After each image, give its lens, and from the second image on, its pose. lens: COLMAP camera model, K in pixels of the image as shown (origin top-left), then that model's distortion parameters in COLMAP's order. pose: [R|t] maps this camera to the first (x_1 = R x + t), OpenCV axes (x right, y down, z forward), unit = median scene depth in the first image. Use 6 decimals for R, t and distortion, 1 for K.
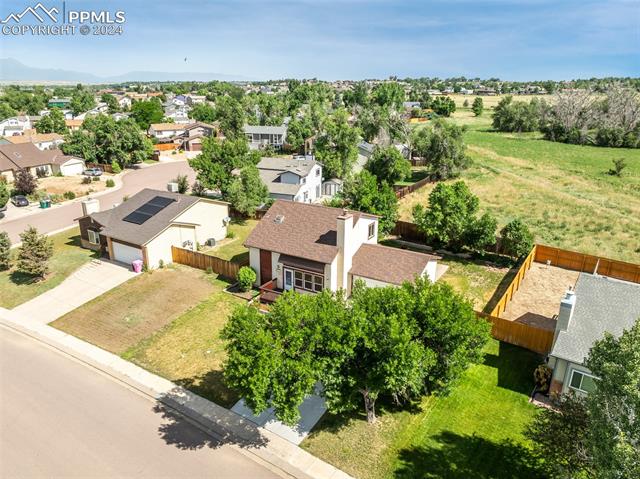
lens RADIAL K [[447.5, 0, 322.7], [0, 447.5, 237.4], [0, 0, 1]] dist [-0.039240, 0.003053]
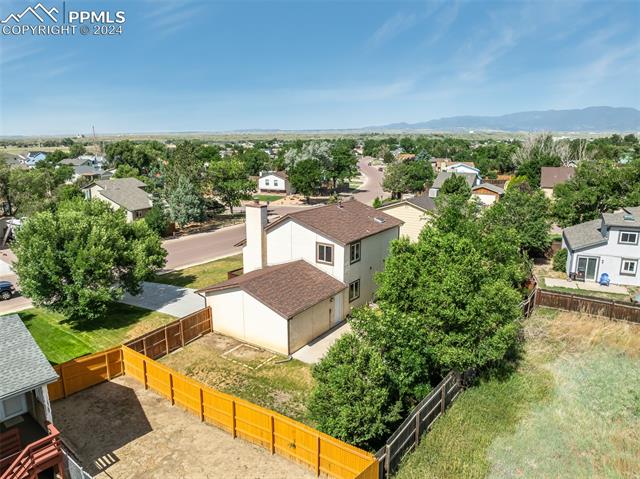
lens RADIAL K [[447.5, 0, 319.5], [0, 447.5, 239.8], [0, 0, 1]] dist [-0.039240, 0.003053]
pose [[-0.074225, 0.203762, -0.976203, 0.778675], [-0.316599, 0.923446, 0.216823, -0.182162], [0.945651, 0.325158, -0.004033, 0.962294]]
